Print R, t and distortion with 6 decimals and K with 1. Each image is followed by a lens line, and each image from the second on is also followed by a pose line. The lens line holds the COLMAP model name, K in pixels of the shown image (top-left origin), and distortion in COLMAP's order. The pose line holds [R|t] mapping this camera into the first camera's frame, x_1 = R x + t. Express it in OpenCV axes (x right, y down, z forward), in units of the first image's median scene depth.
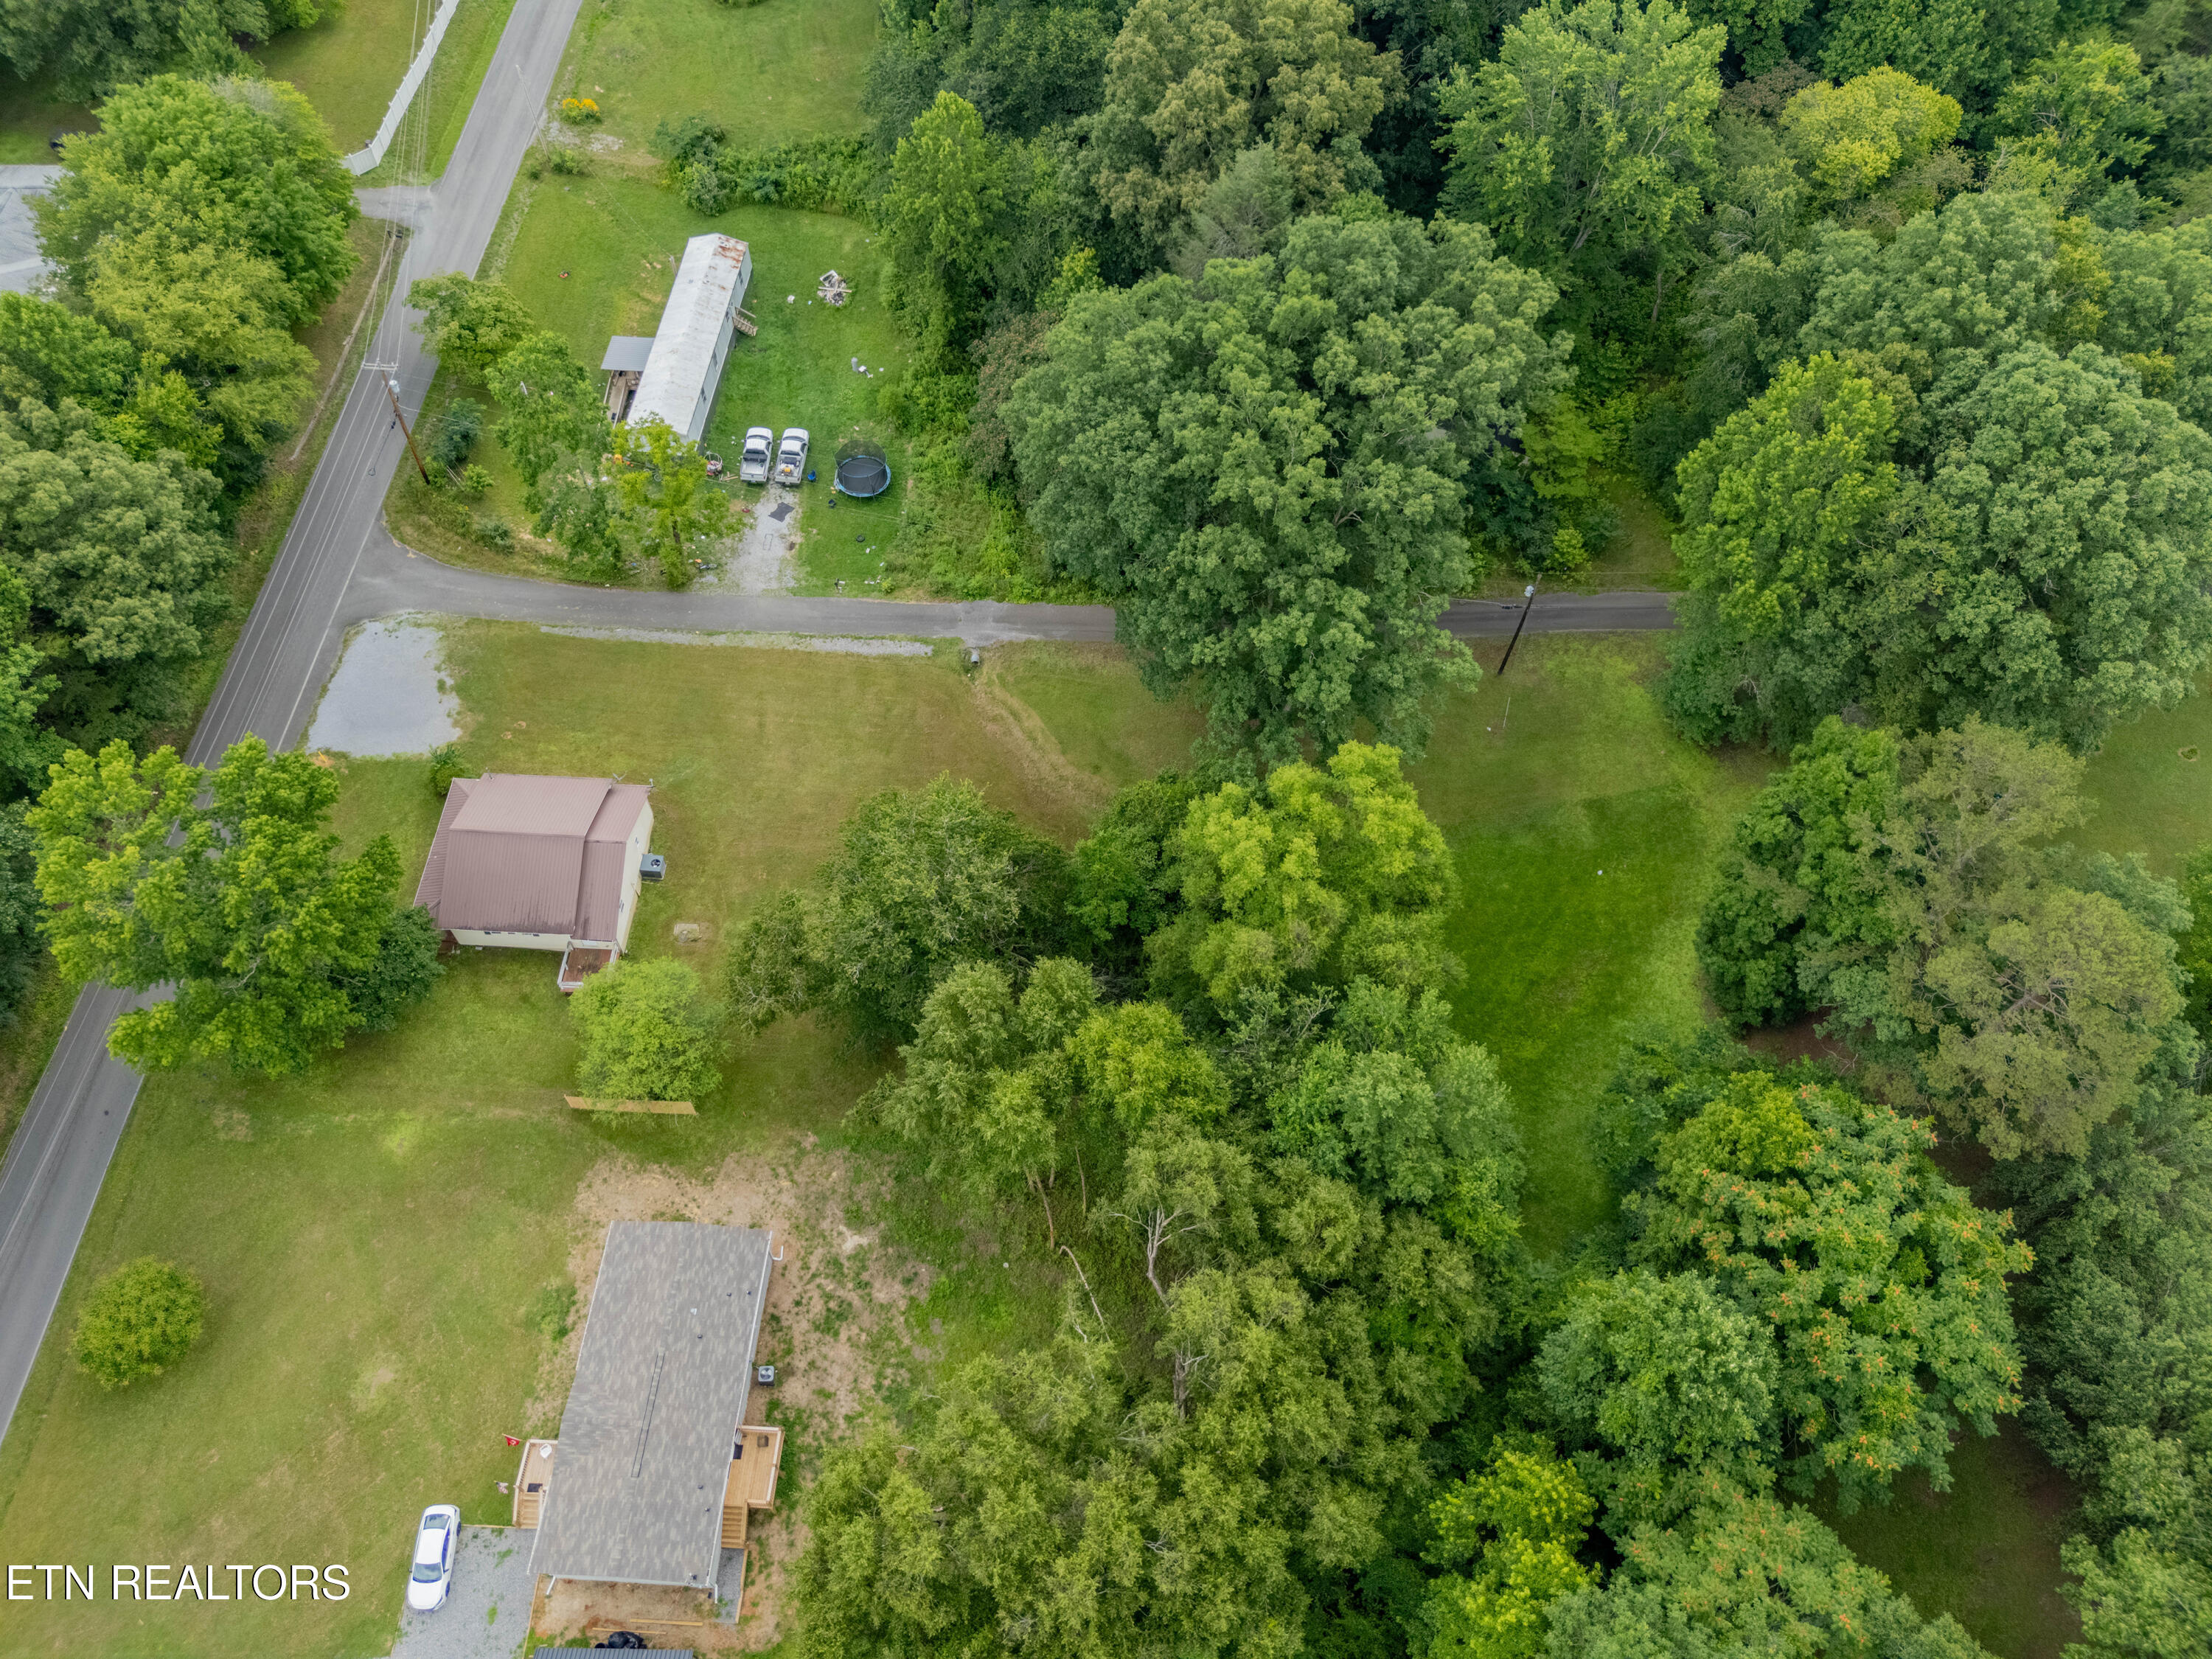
lens RADIAL K [[1679.0, 0, 1109.5], [0, 1679.0, 819.4], [0, 0, 1]] dist [0.037922, -0.032088]
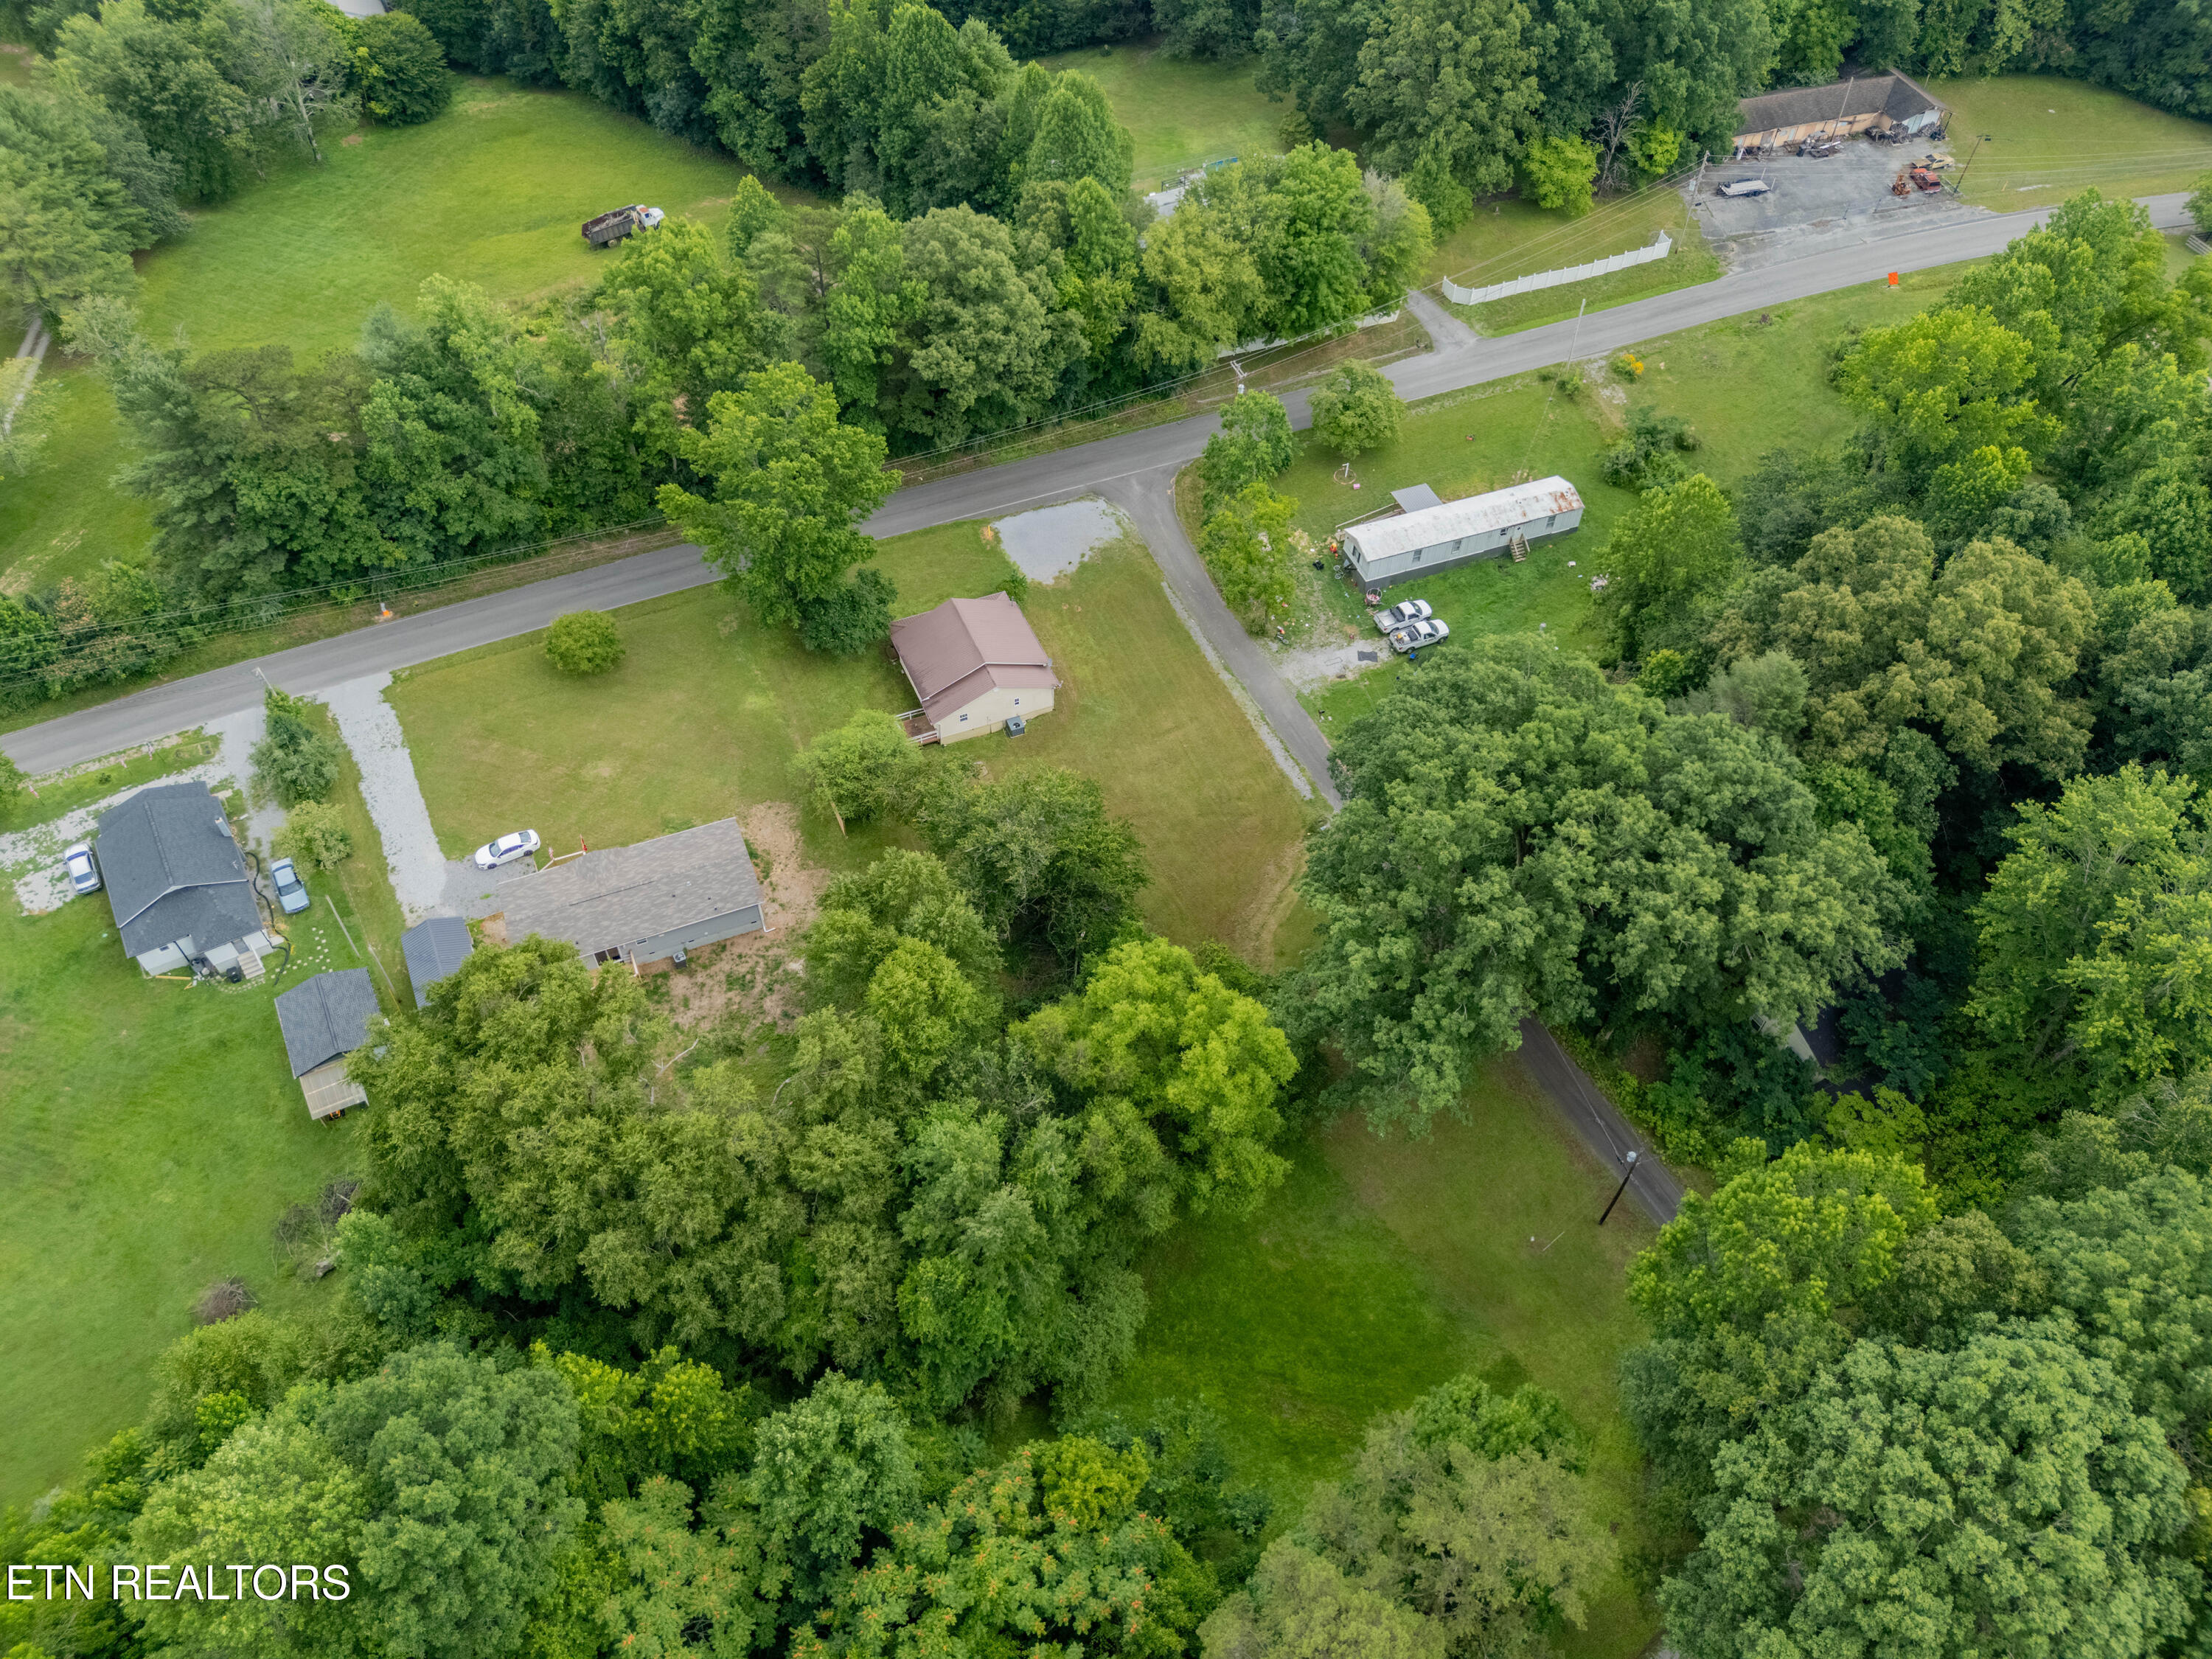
lens RADIAL K [[1679.0, 0, 1109.5], [0, 1679.0, 819.4], [0, 0, 1]] dist [0.037922, -0.032088]
pose [[0.436662, 0.680670, -0.588230, 0.538368], [-0.757181, 0.631160, 0.168267, -0.188521], [0.485801, 0.371921, 0.790994, 0.035404]]
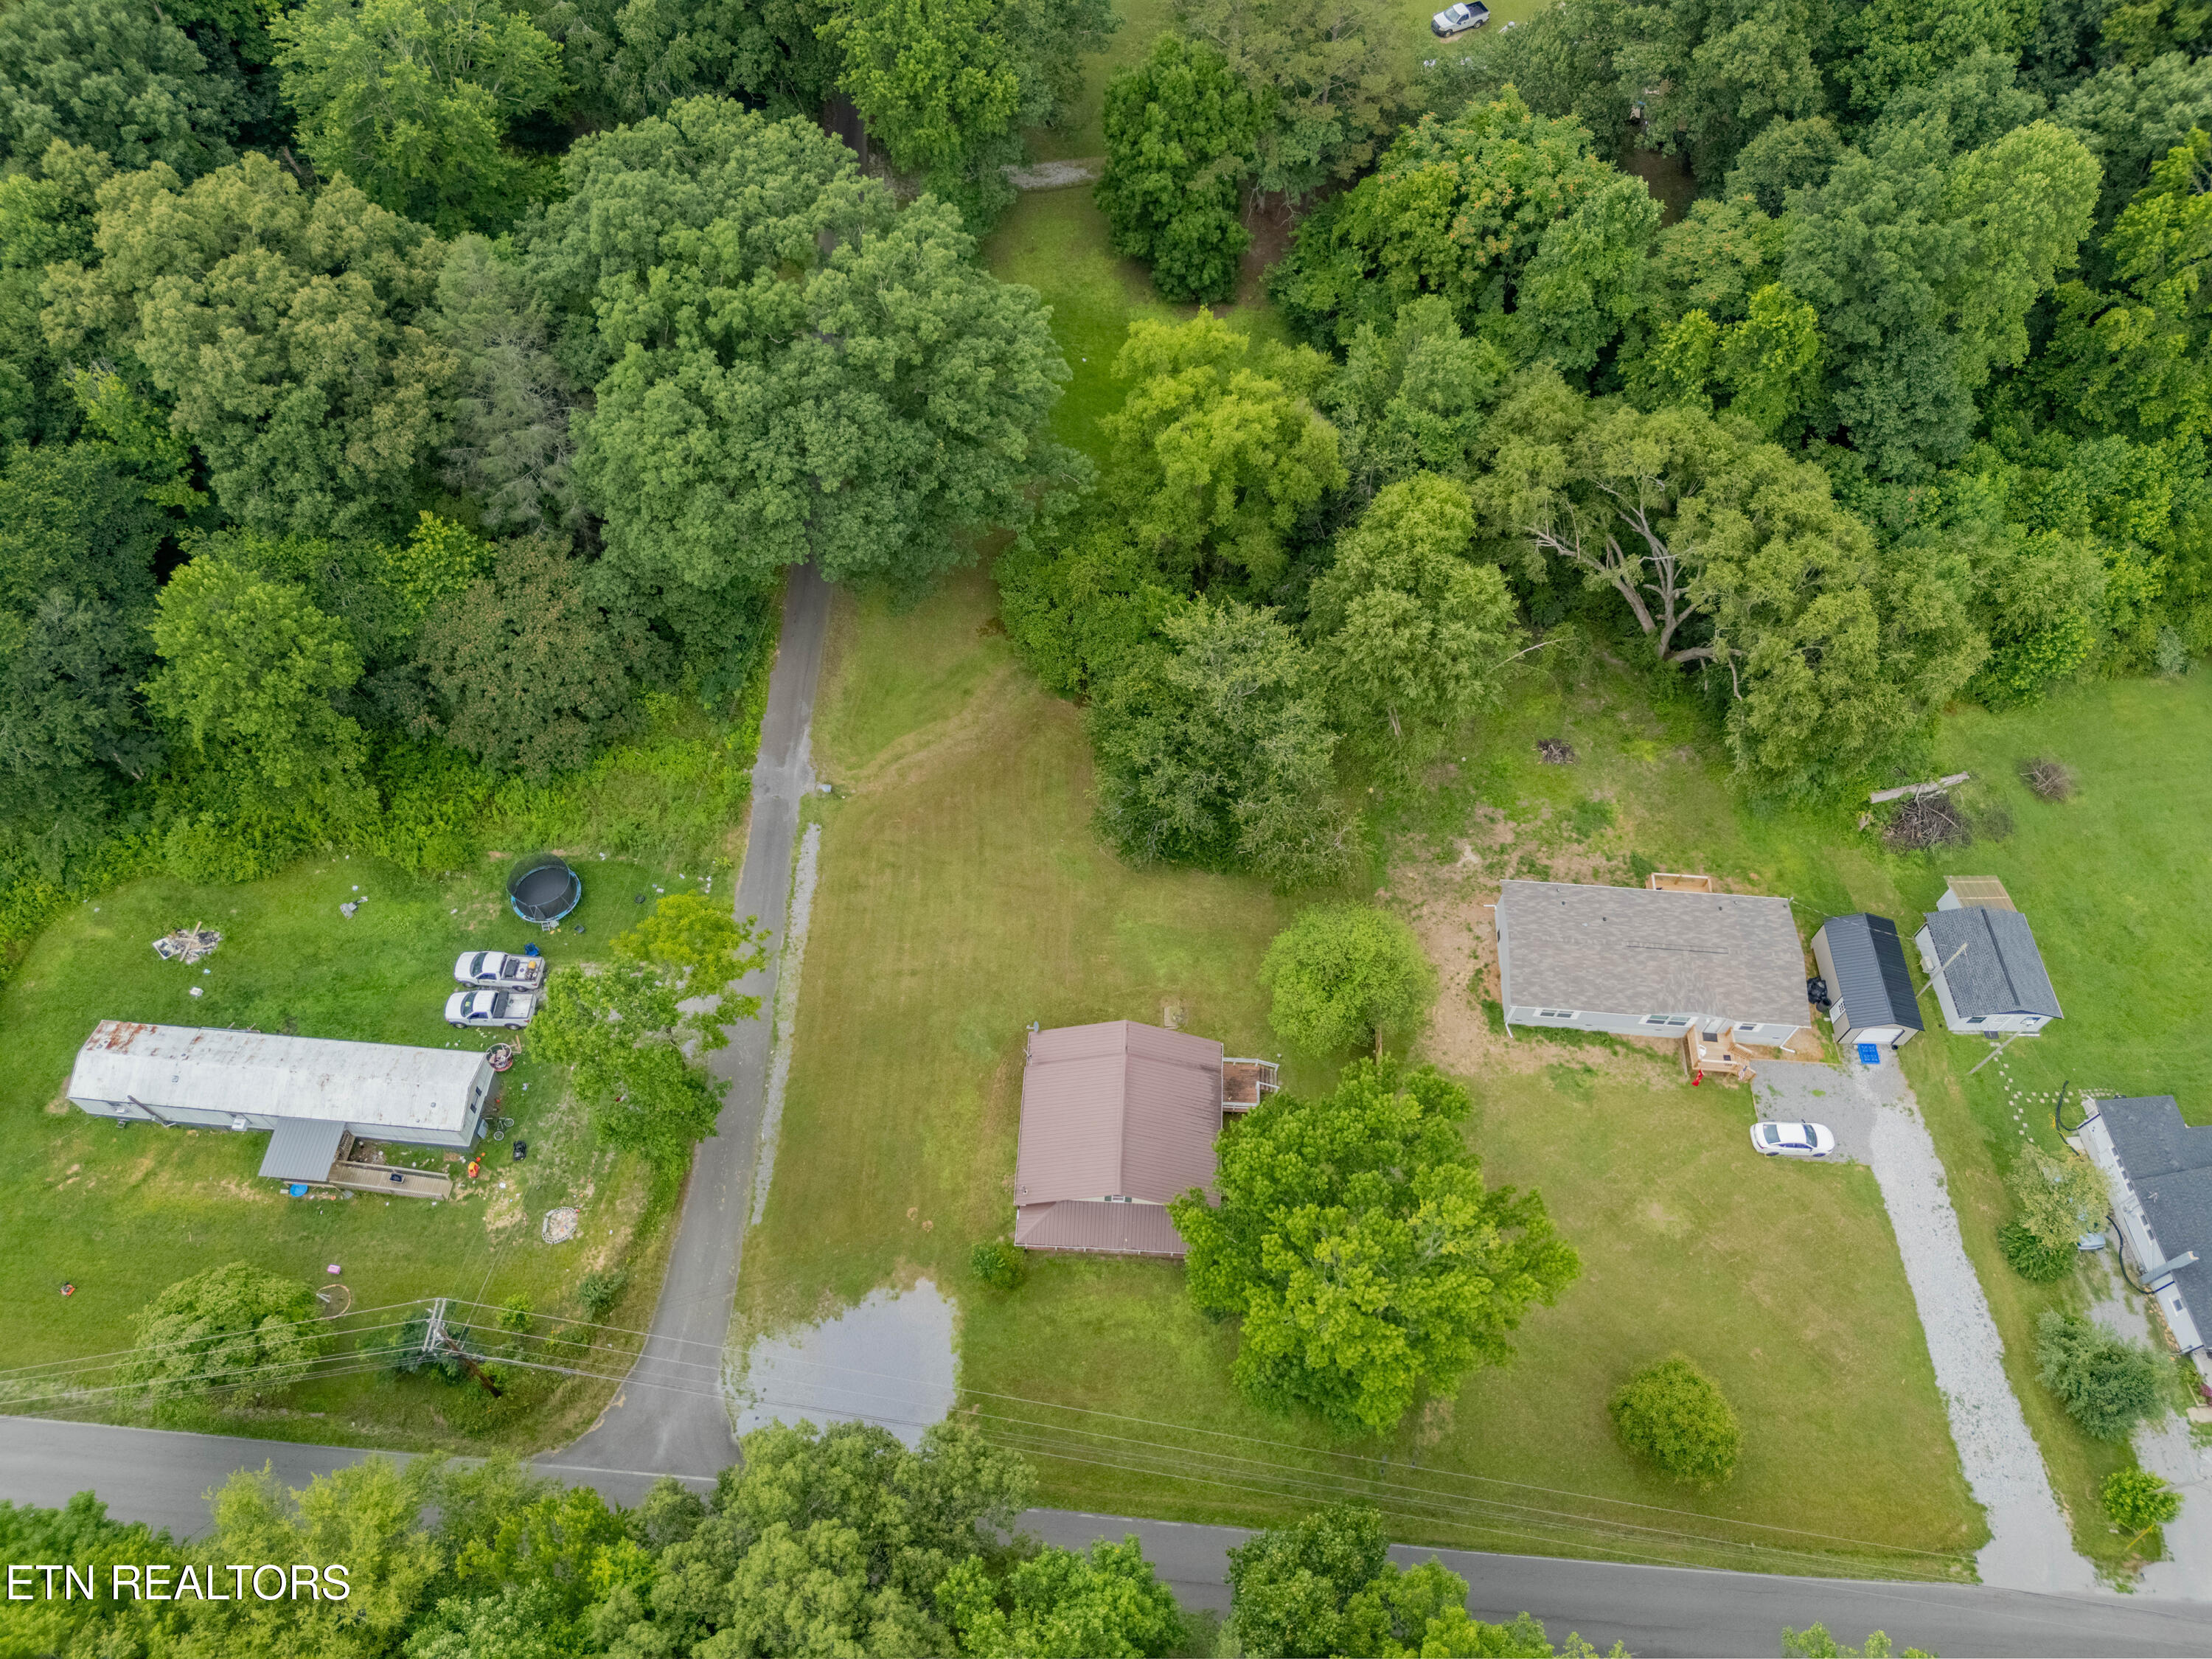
lens RADIAL K [[1679.0, 0, 1109.5], [0, 1679.0, 819.4], [0, 0, 1]] dist [0.037922, -0.032088]
pose [[-0.006974, -0.844383, 0.535694, -0.623203], [0.818267, 0.303111, 0.488429, -0.436935], [-0.574796, 0.441747, 0.688817, 0.278384]]
